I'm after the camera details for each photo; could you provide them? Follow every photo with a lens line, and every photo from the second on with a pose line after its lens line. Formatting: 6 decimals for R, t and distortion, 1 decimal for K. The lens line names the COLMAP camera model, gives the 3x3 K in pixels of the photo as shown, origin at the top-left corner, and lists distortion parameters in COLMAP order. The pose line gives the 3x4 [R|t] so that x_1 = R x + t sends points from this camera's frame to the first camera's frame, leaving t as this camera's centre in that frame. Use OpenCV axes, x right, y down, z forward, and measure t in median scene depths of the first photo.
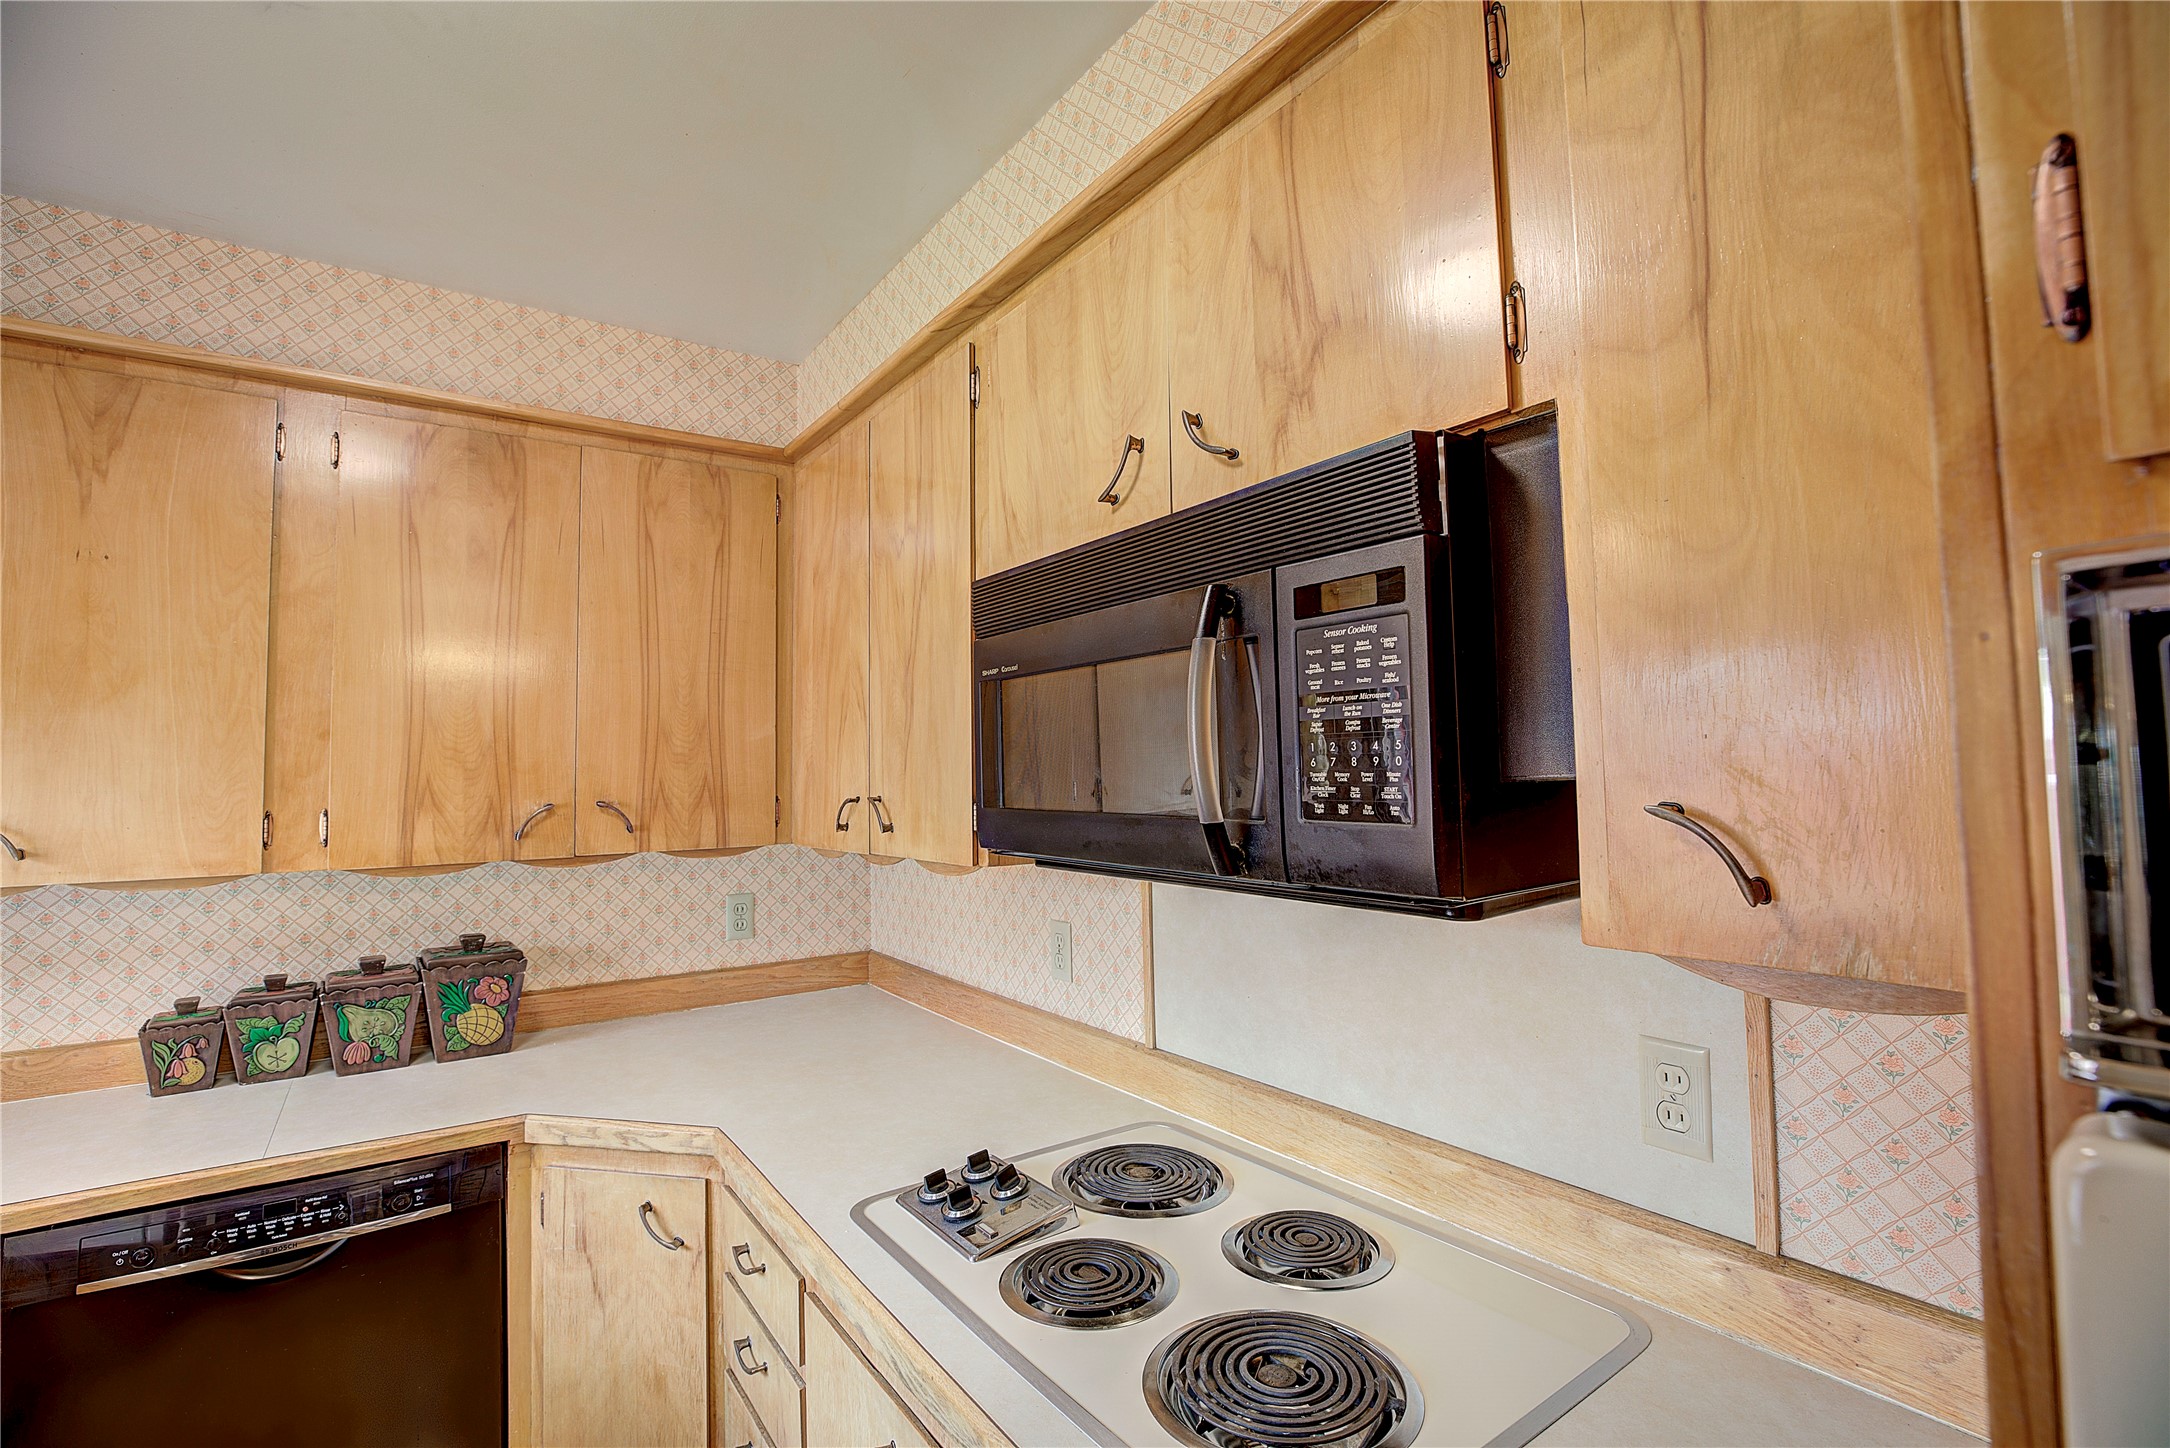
lens RADIAL K [[980.8, 0, 1078.0], [0, 980.8, 719.5], [0, 0, 1]] dist [-0.046480, 0.013080]
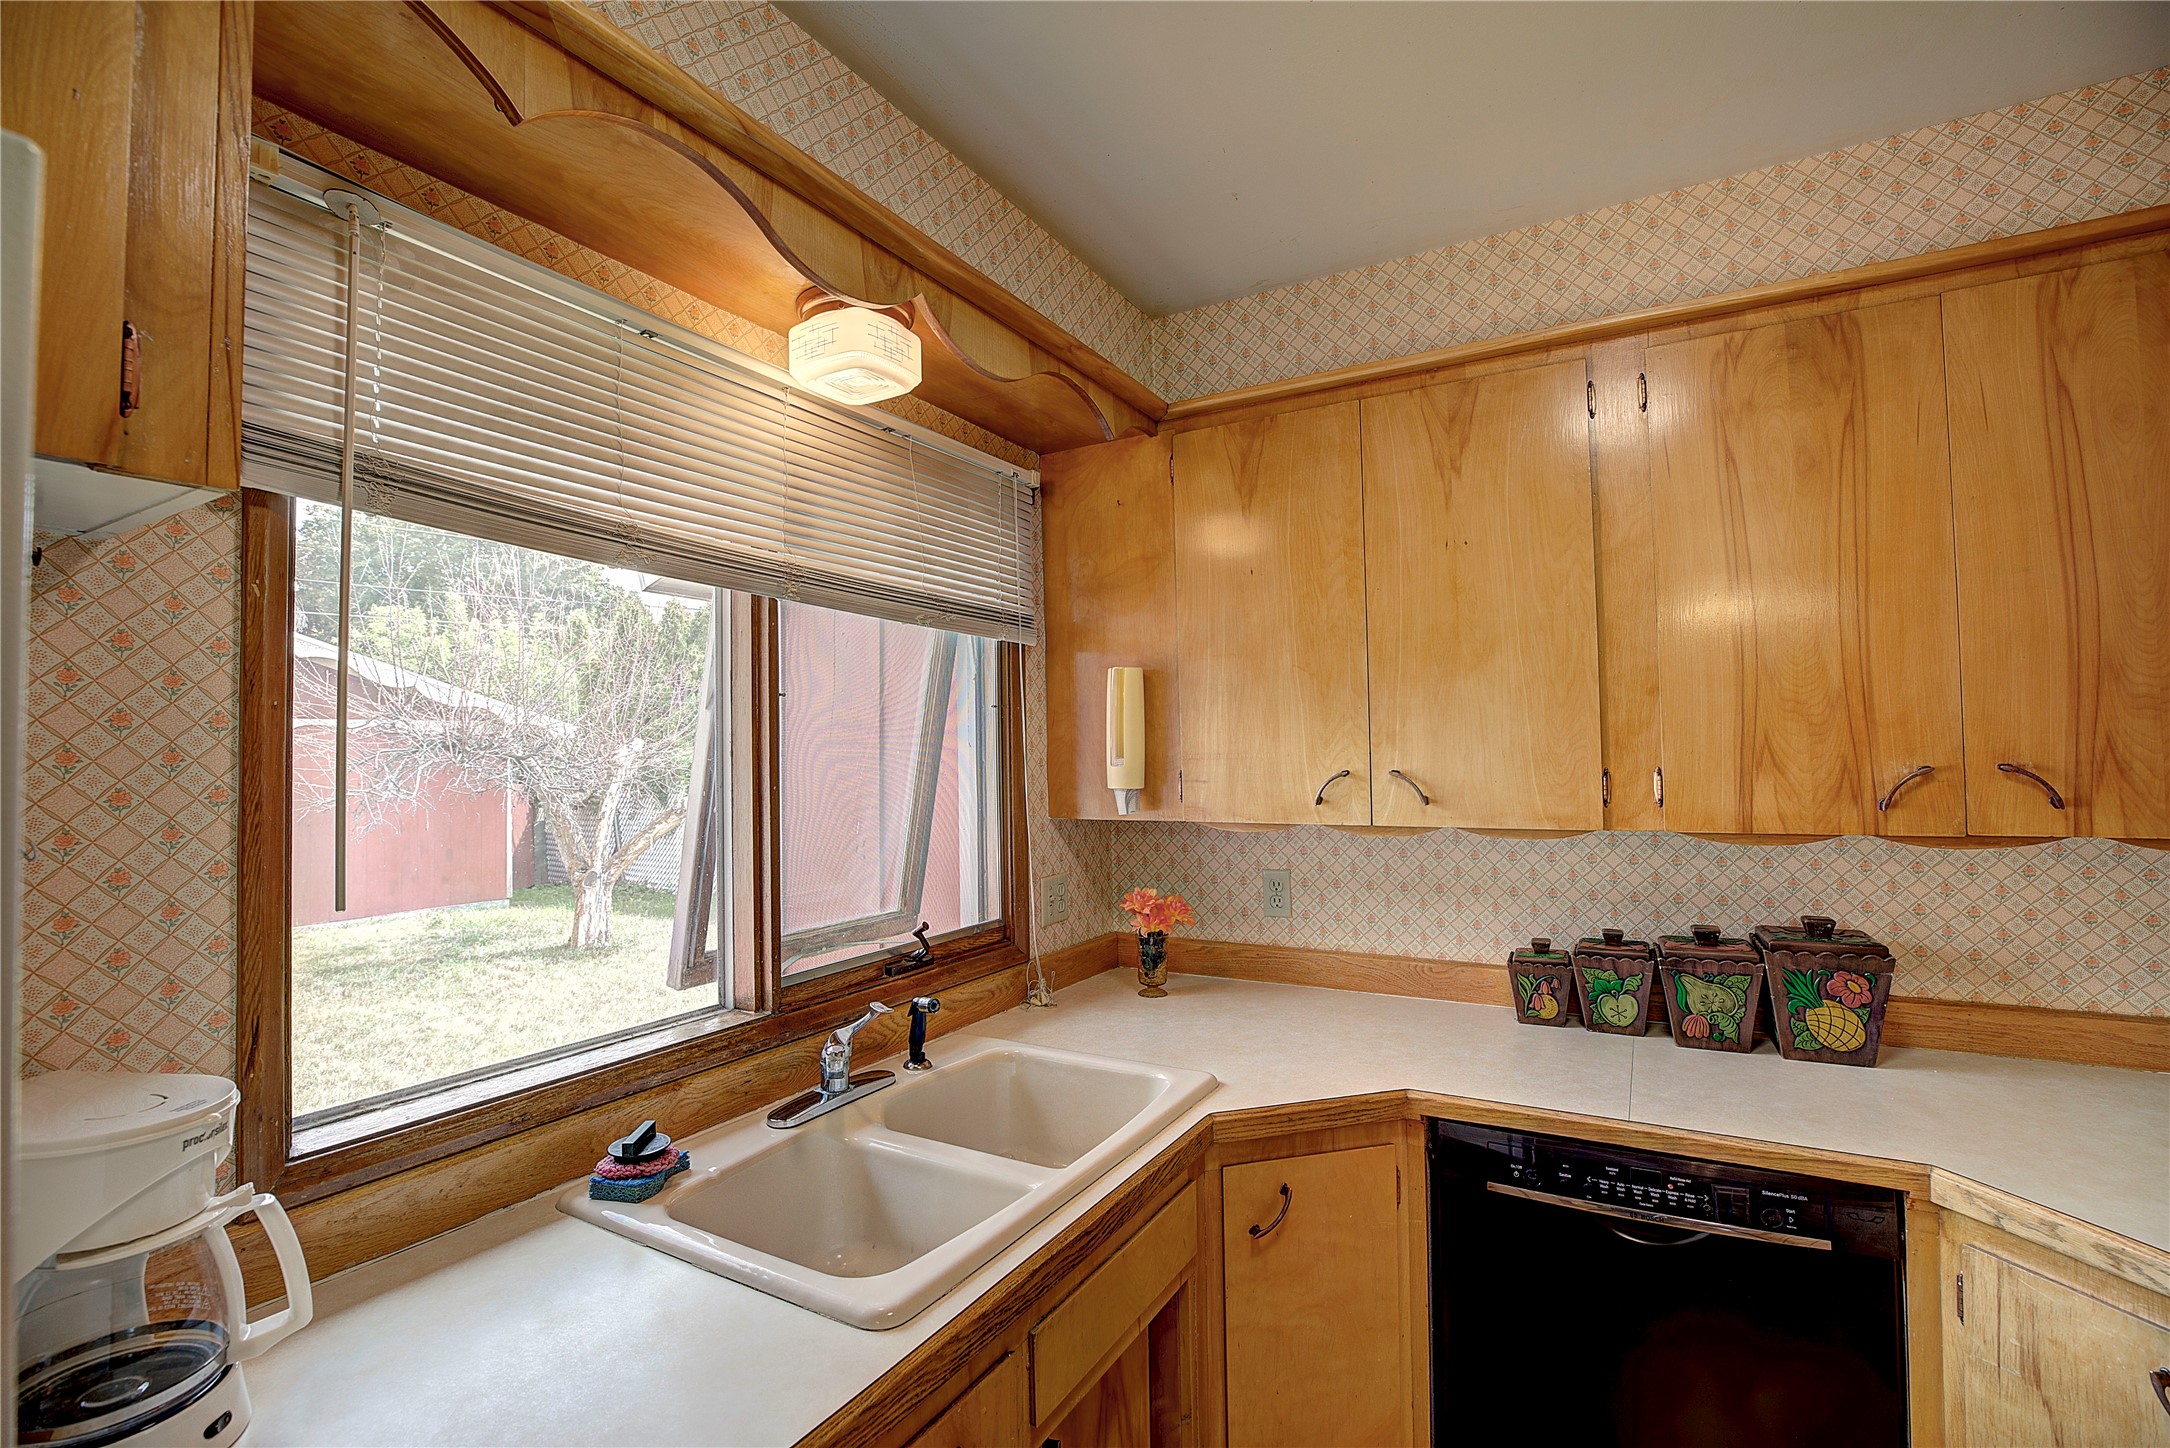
lens RADIAL K [[985.3, 0, 1078.2], [0, 985.3, 719.1], [0, 0, 1]] dist [-0.046115, 0.013610]
pose [[0.416340, -0.021142, -0.908963, -0.139440], [0.059107, 0.998244, 0.003855, 0.006763], [0.907286, -0.055332, 0.416859, 0.067755]]
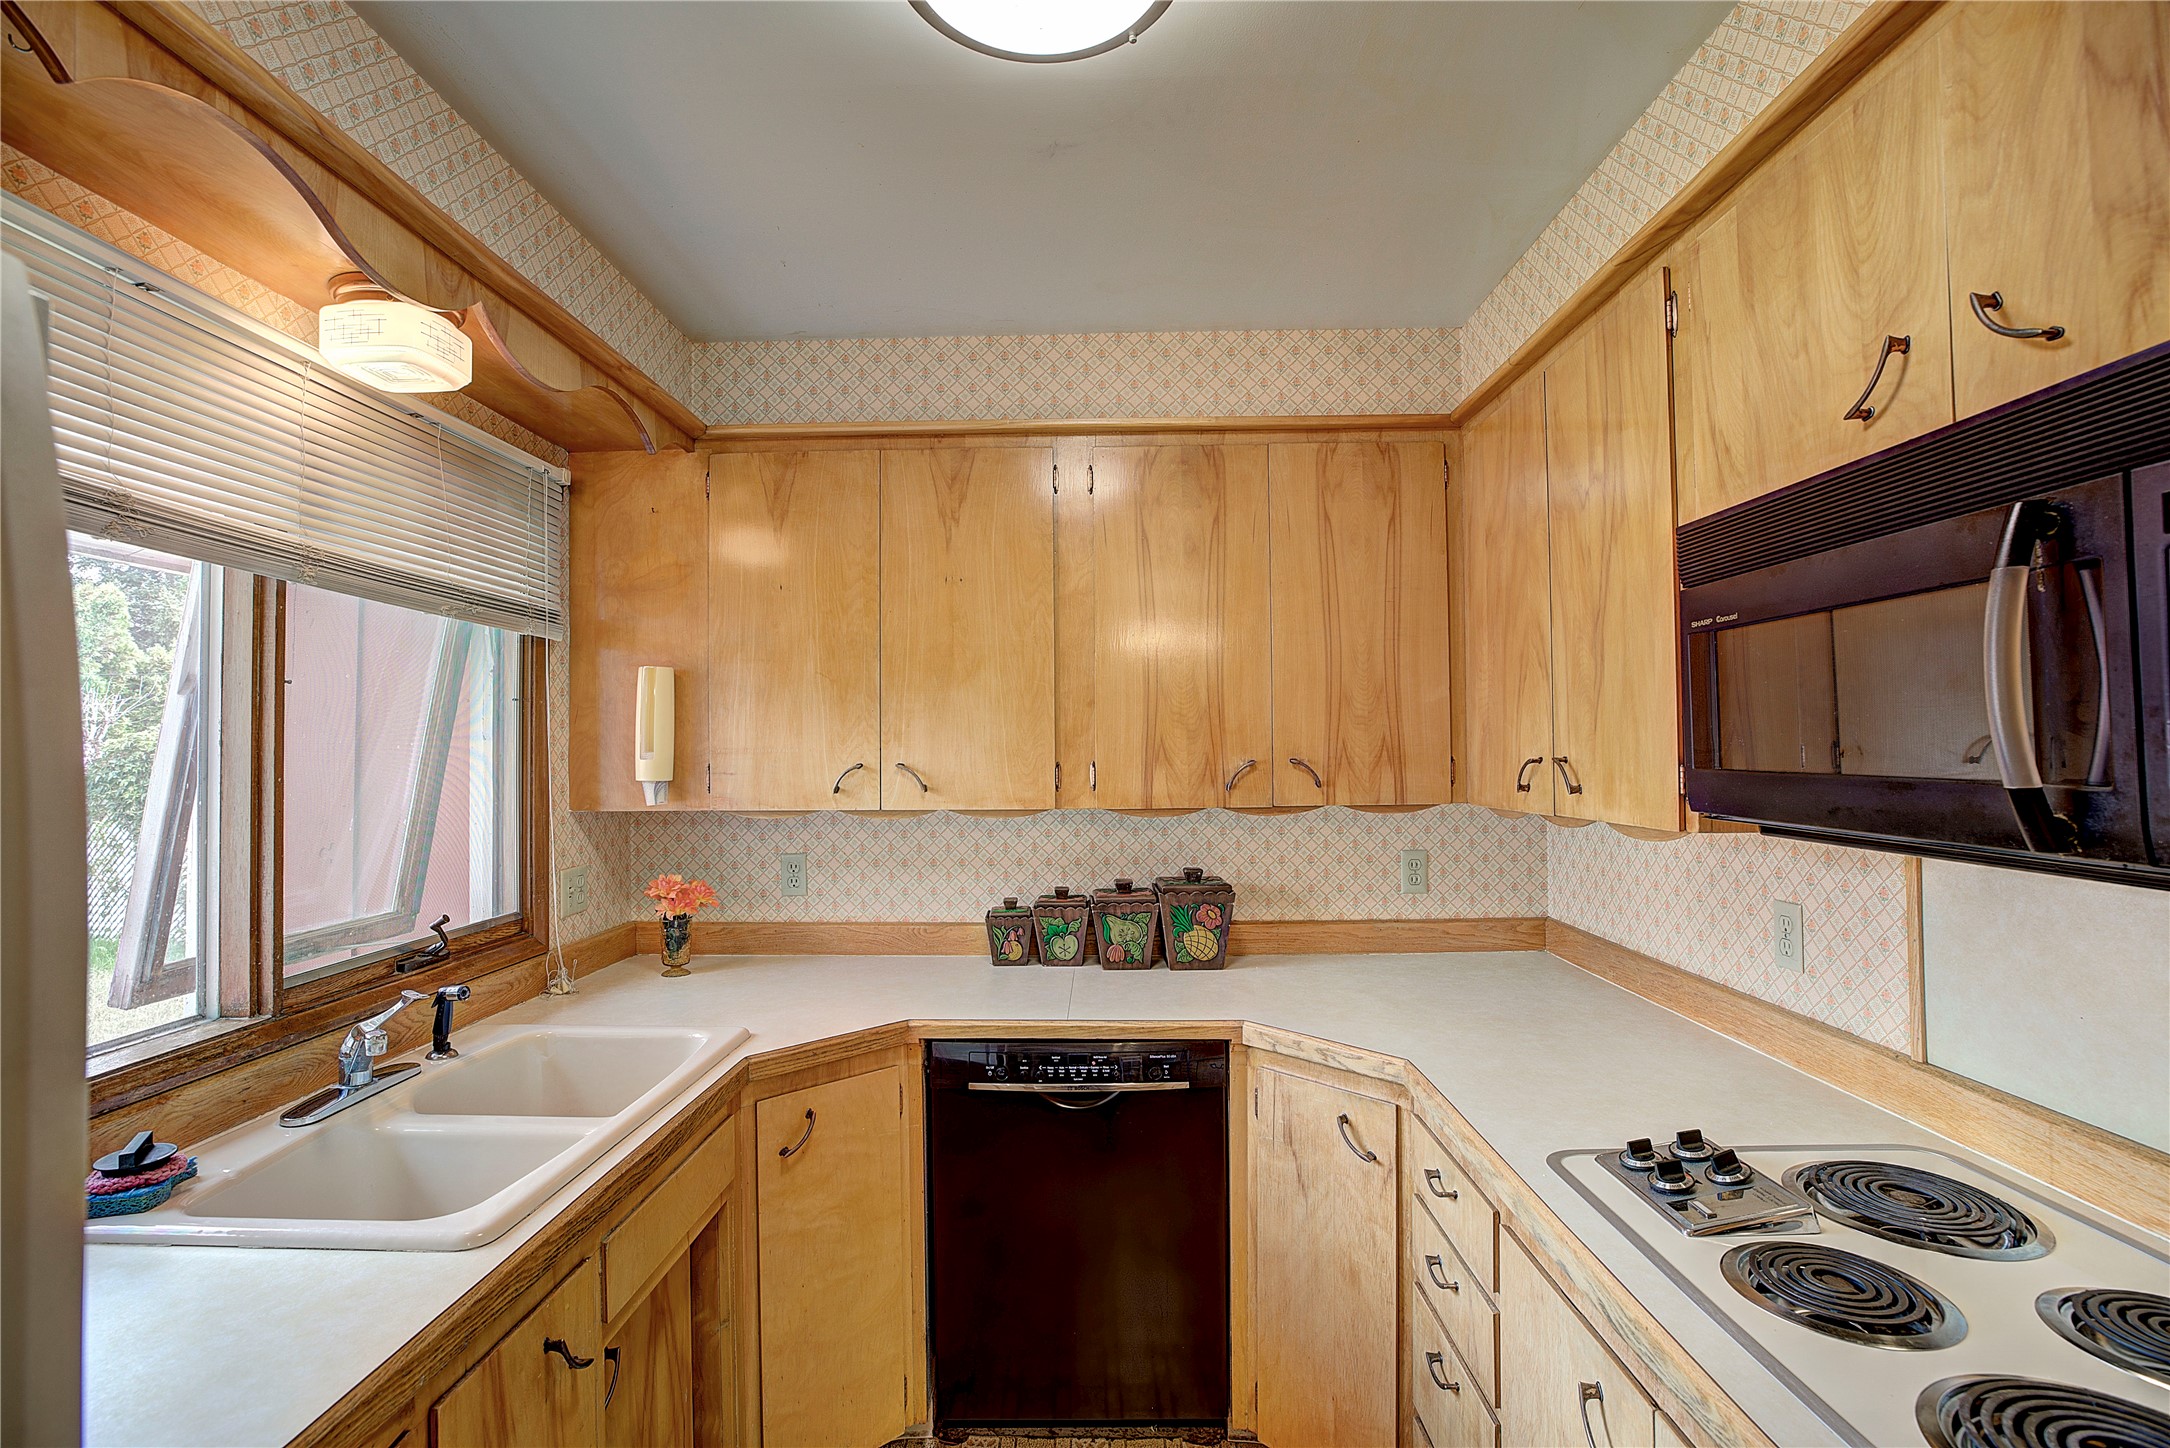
lens RADIAL K [[985.3, 0, 1078.2], [0, 985.3, 719.1], [0, 0, 1]] dist [-0.046115, 0.013610]
pose [[0.803151, -0.006773, -0.595738, -0.013721], [0.028086, 0.999254, 0.026504, 0.001352], [0.595114, -0.038019, 0.802742, -0.069830]]
